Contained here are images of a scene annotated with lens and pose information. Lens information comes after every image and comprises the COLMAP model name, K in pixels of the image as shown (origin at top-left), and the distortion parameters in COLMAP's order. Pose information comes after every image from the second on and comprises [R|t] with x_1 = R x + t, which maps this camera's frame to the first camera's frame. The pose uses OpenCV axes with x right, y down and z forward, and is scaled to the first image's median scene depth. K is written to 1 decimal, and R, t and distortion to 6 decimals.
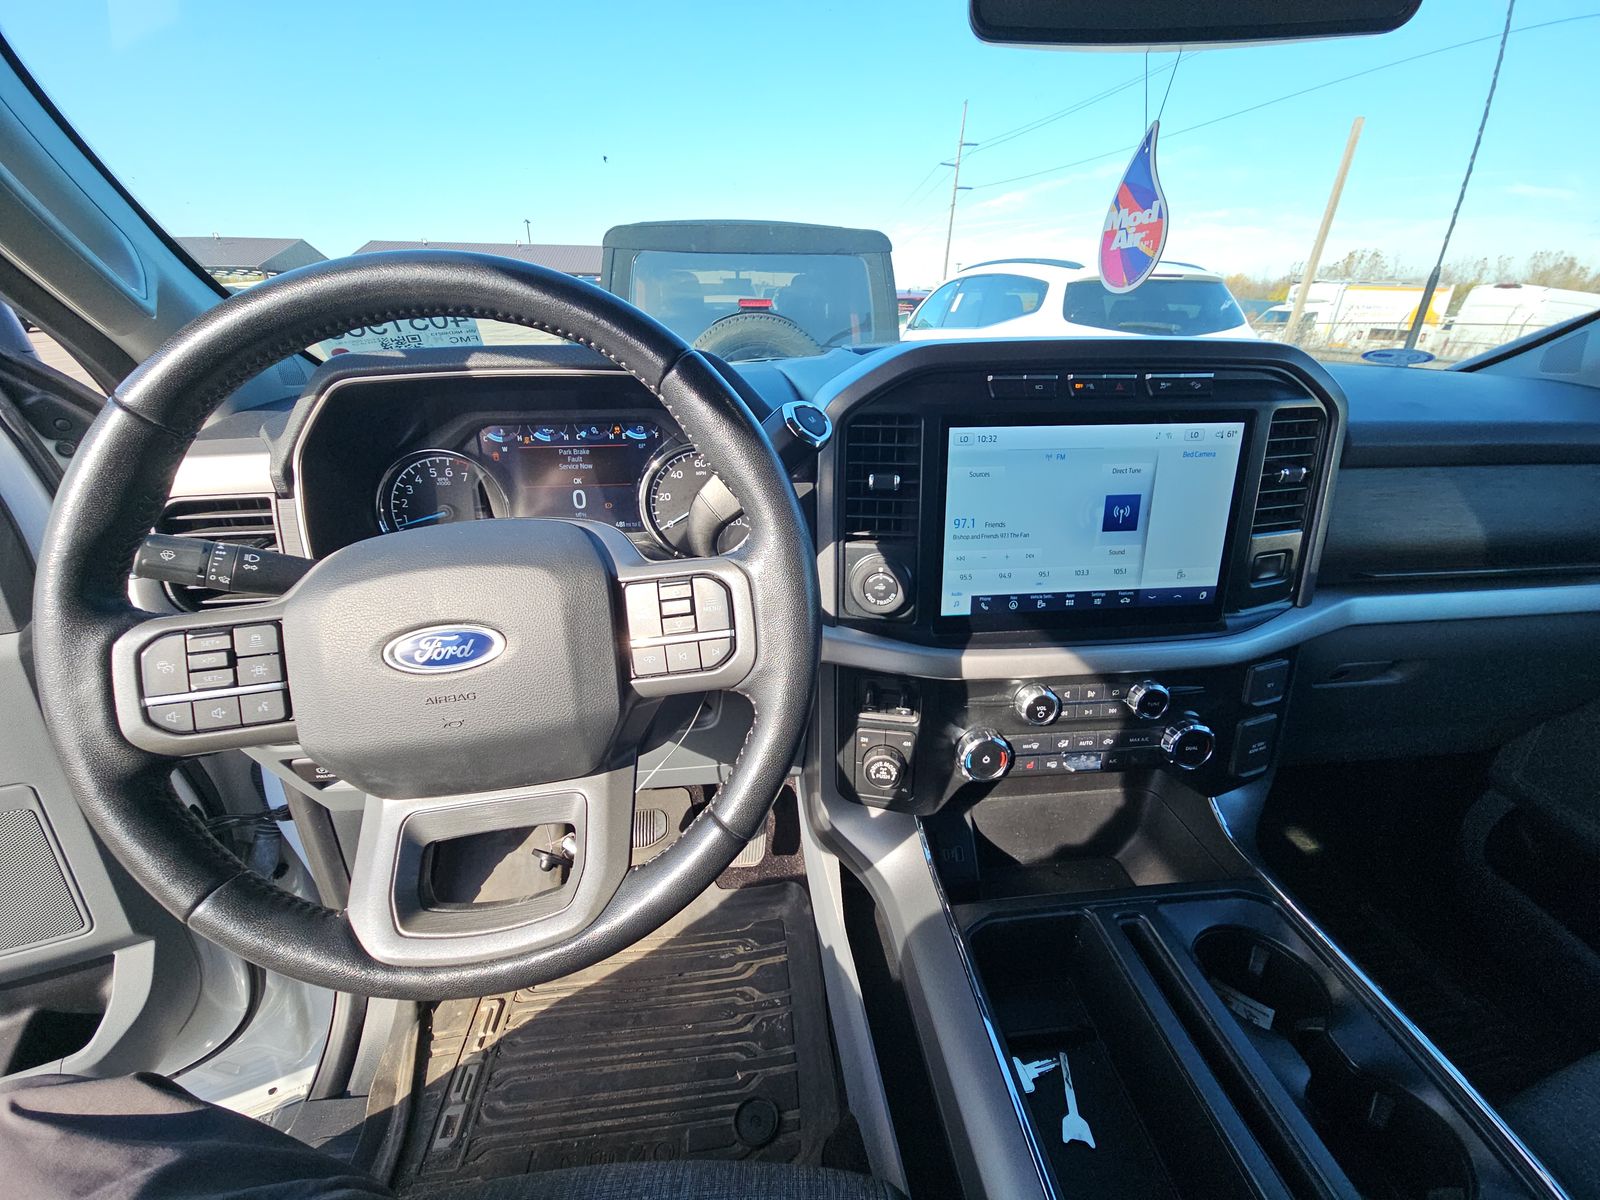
lens RADIAL K [[656.1, 0, 800.0], [0, 656.1, 600.0], [0, 0, 1]] dist [-0.000321, -0.000049]
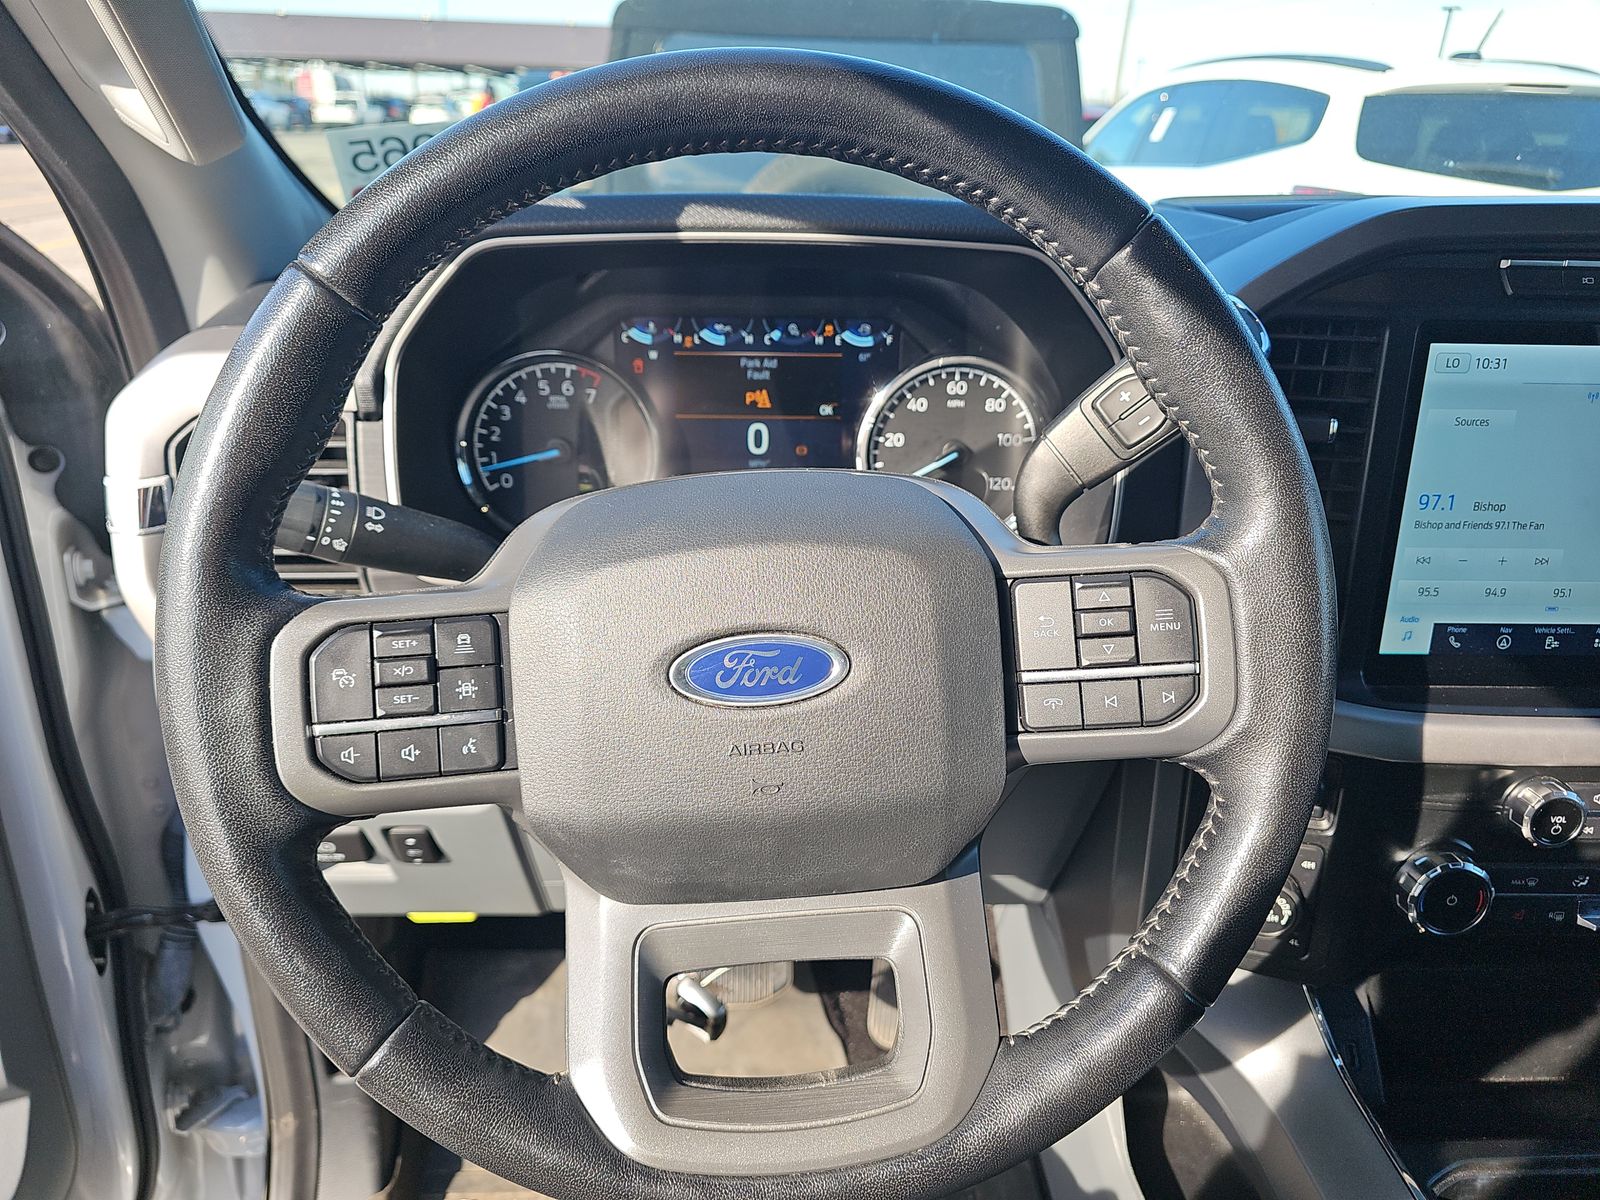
lens RADIAL K [[1083.2, 0, 790.5], [0, 1083.2, 583.8], [0, 0, 1]] dist [0.042275, -0.030189]
pose [[0.997321, 0.045529, -0.057253, -0.318185], [-0.046837, 0.998666, -0.021722, 0.008202], [0.056188, 0.024346, 0.998123, -0.037273]]
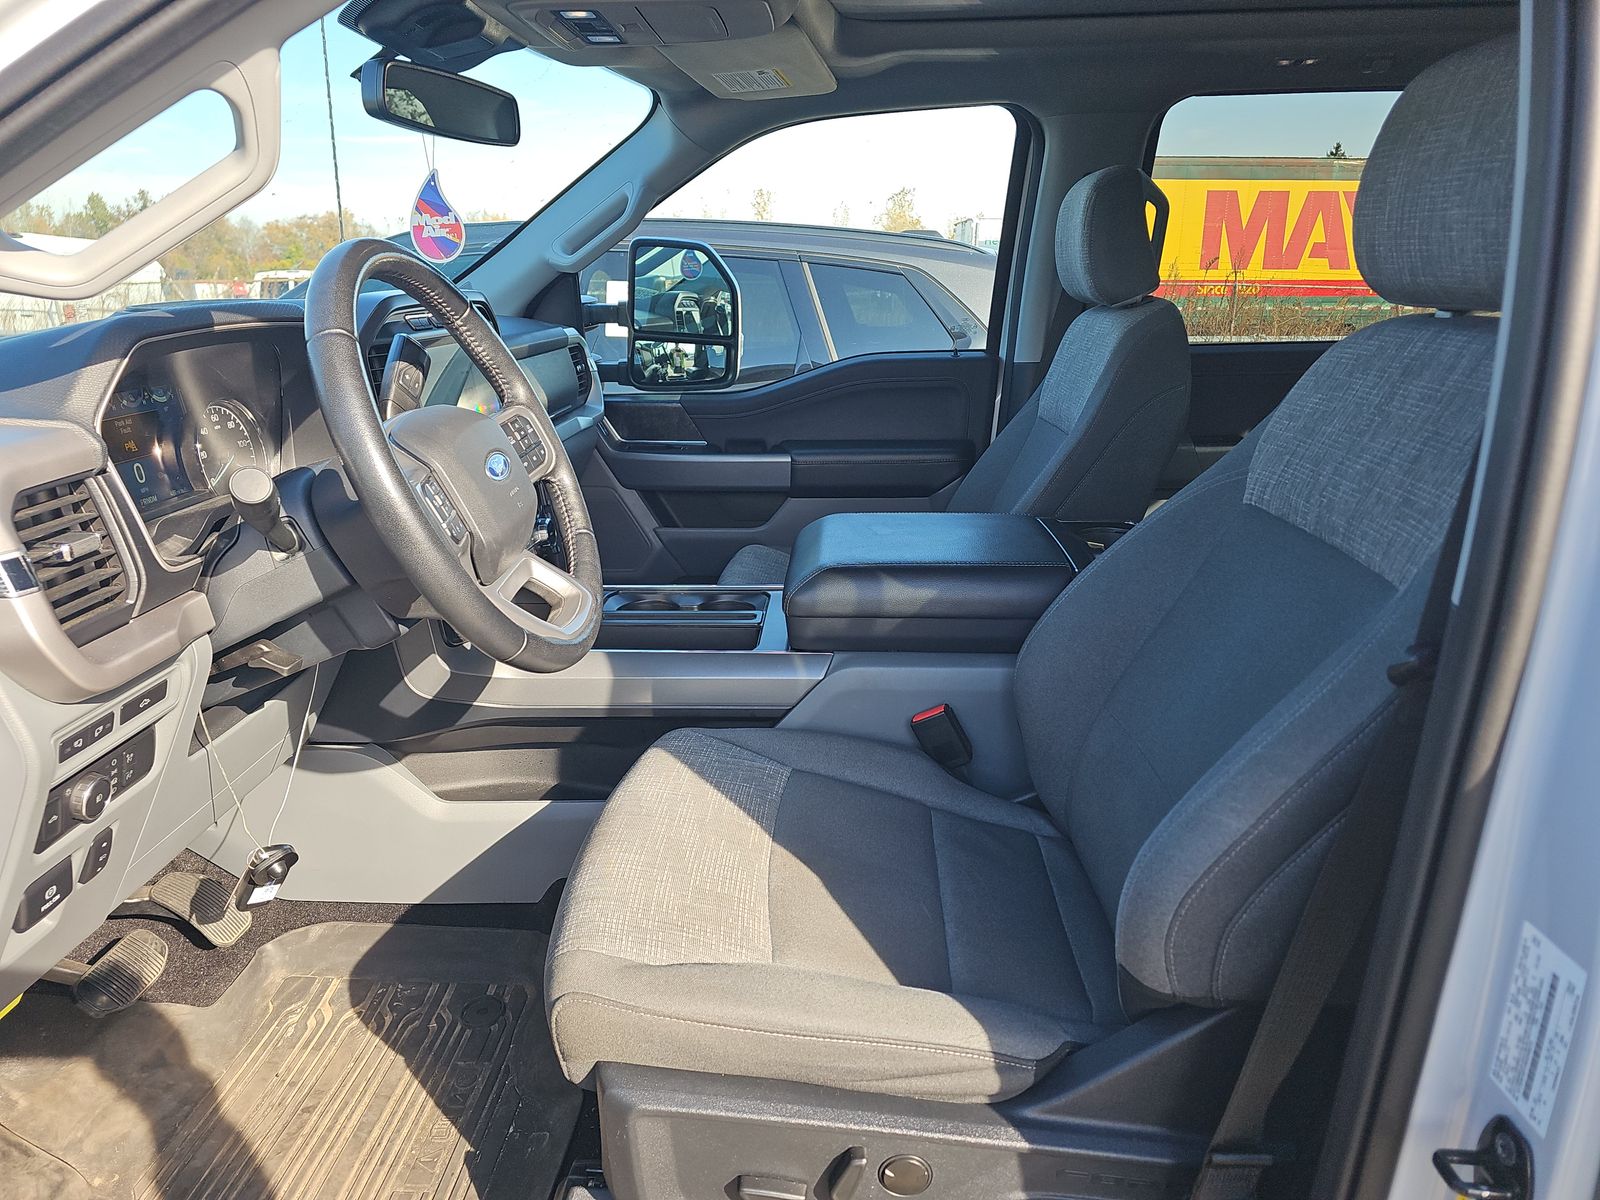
lens RADIAL K [[1038.0, 0, 800.0], [0, 1038.0, 600.0], [0, 0, 1]] dist [0.030506, 0.000023]
pose [[0.163155, -0.301377, 0.939442, -2.152449], [0.407808, 0.887651, 0.213937, 0.088617], [-0.898372, 0.348207, 0.267729, -0.215702]]
